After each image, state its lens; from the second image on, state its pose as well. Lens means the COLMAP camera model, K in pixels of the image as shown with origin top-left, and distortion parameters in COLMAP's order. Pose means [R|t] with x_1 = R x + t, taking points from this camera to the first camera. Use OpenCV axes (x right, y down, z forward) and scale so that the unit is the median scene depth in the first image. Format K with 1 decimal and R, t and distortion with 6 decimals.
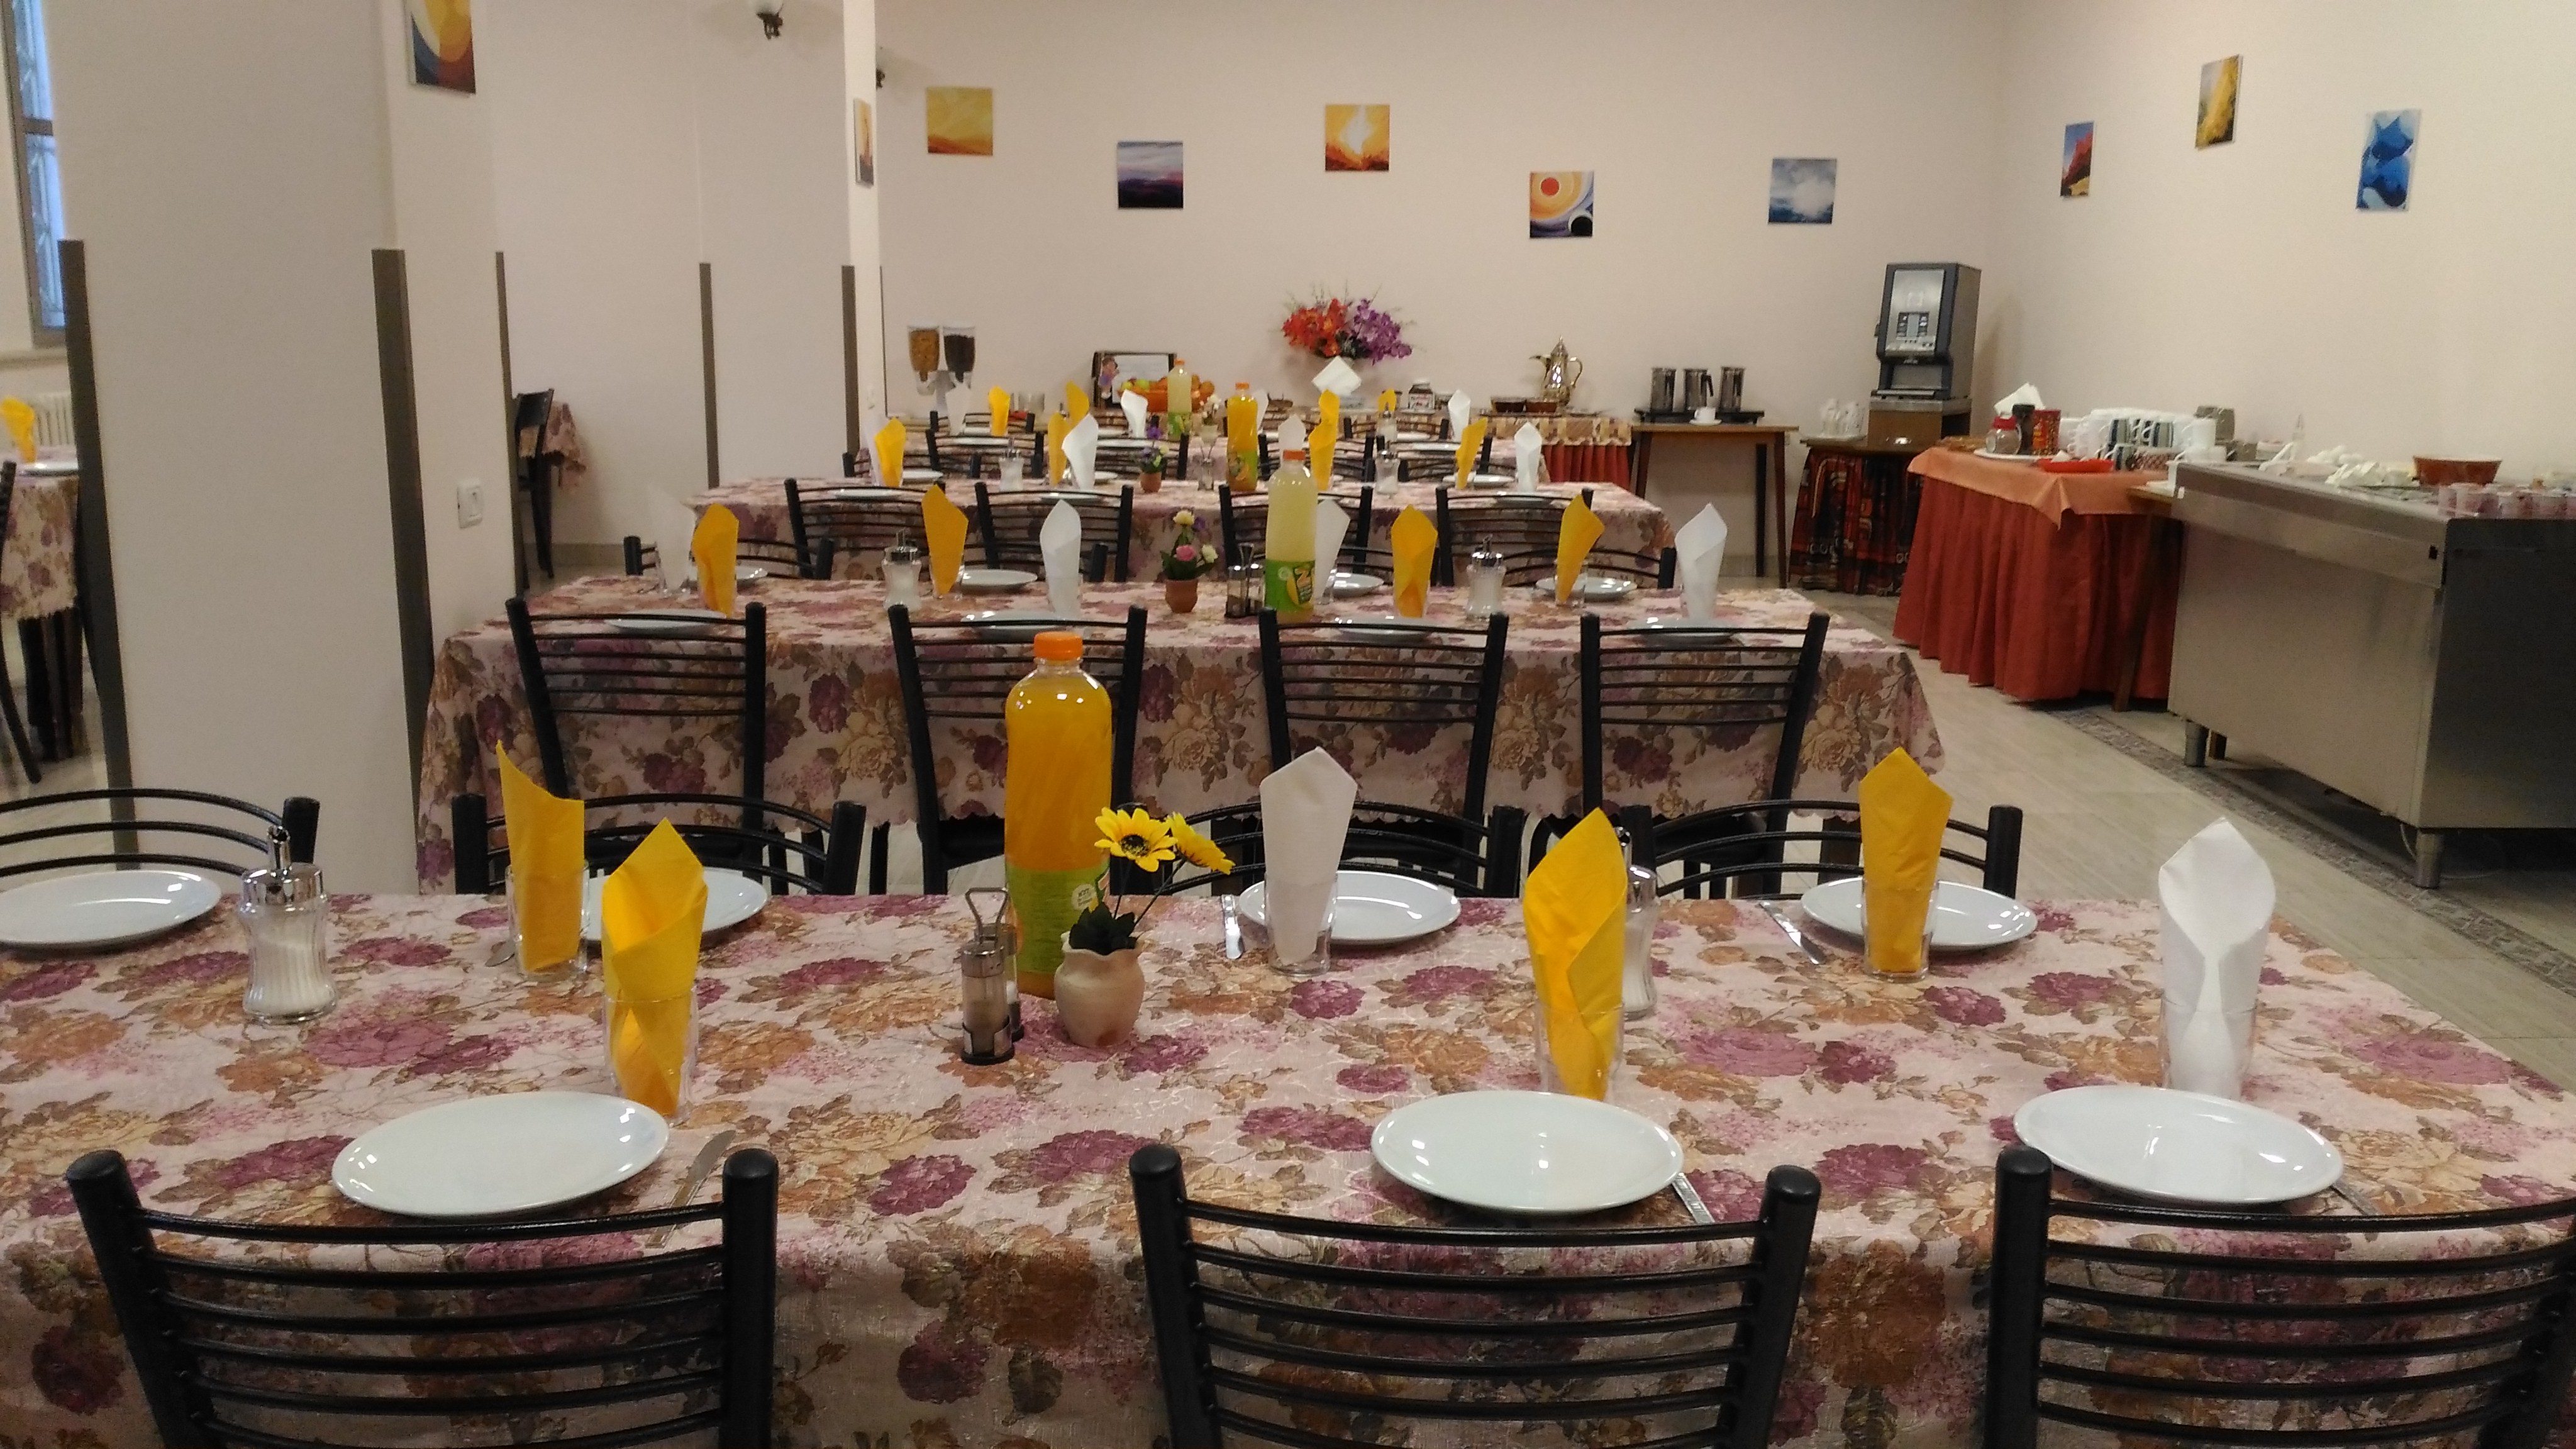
lens RADIAL K [[2190.1, 0, 1288.0], [0, 2190.1, 724.5], [0, 0, 1]] dist [0.121835, -0.271172]
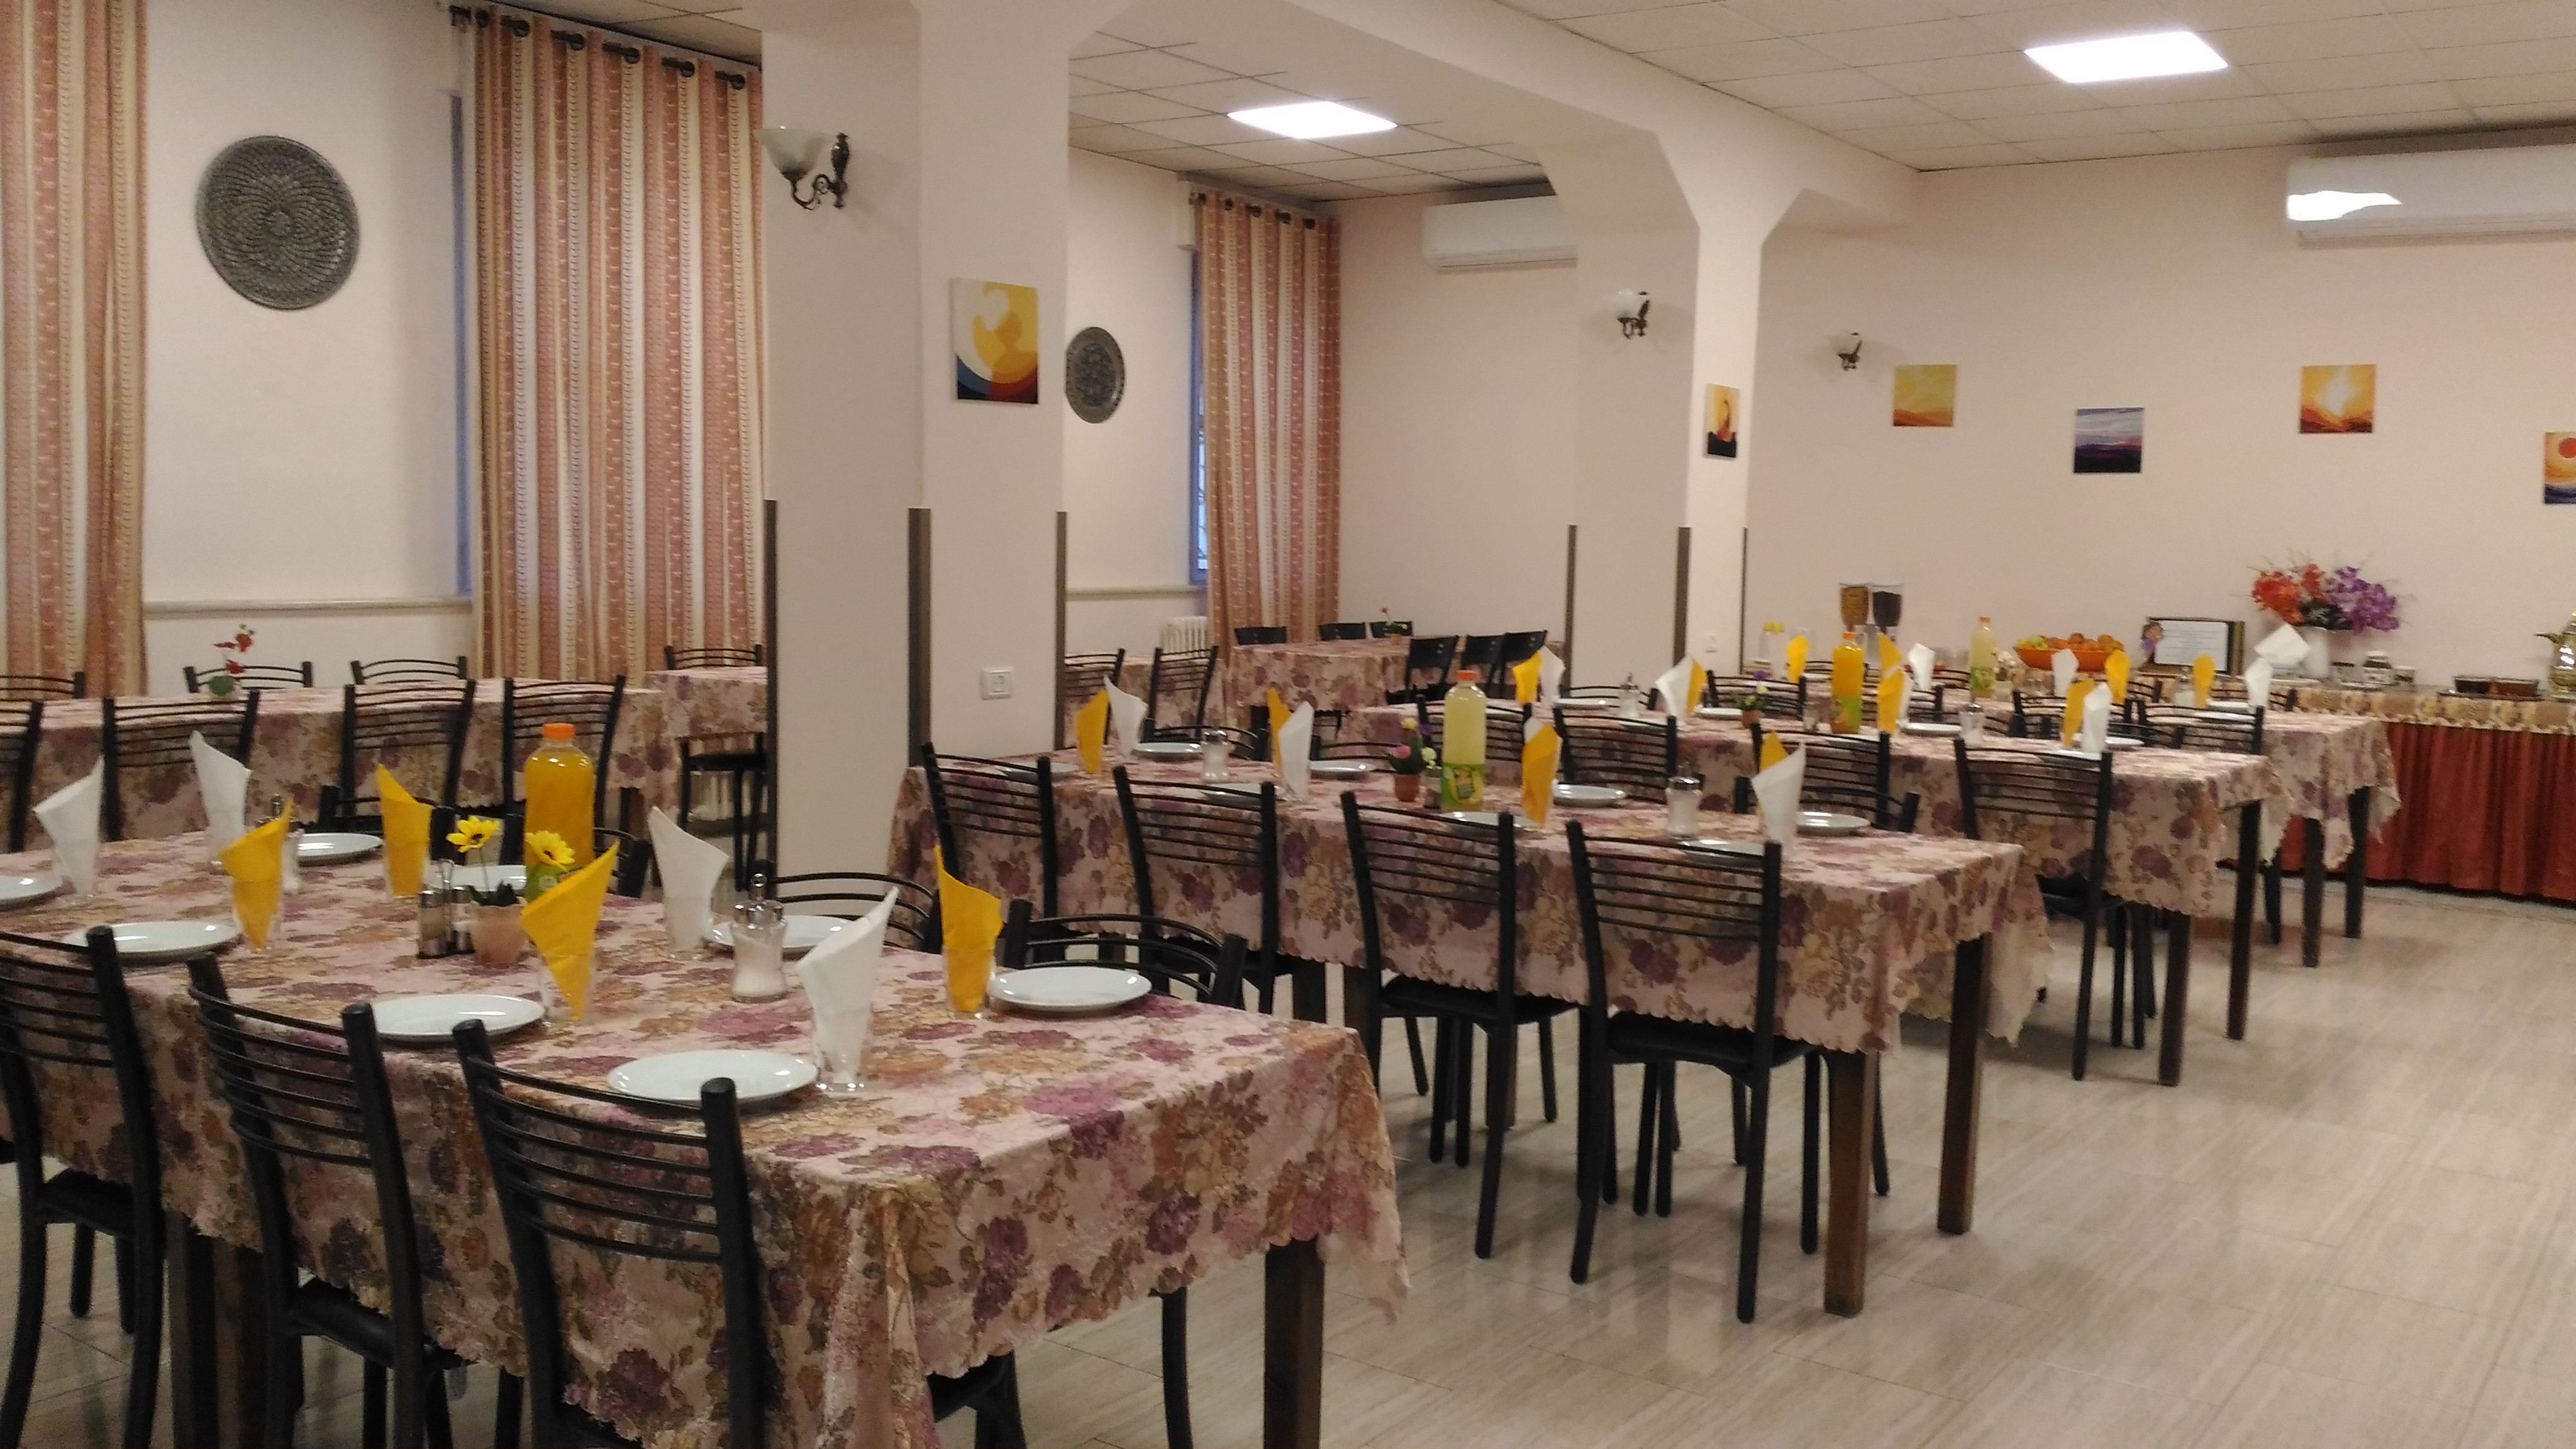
lens RADIAL K [[2190.1, 0, 1288.0], [0, 2190.1, 724.5], [0, 0, 1]] dist [0.121835, -0.271172]
pose [[0.783258, 0.064127, -0.618381, 0.693824], [-0.136736, 0.988079, -0.070728, 0.001367], [0.606474, 0.139953, 0.782690, 0.007744]]
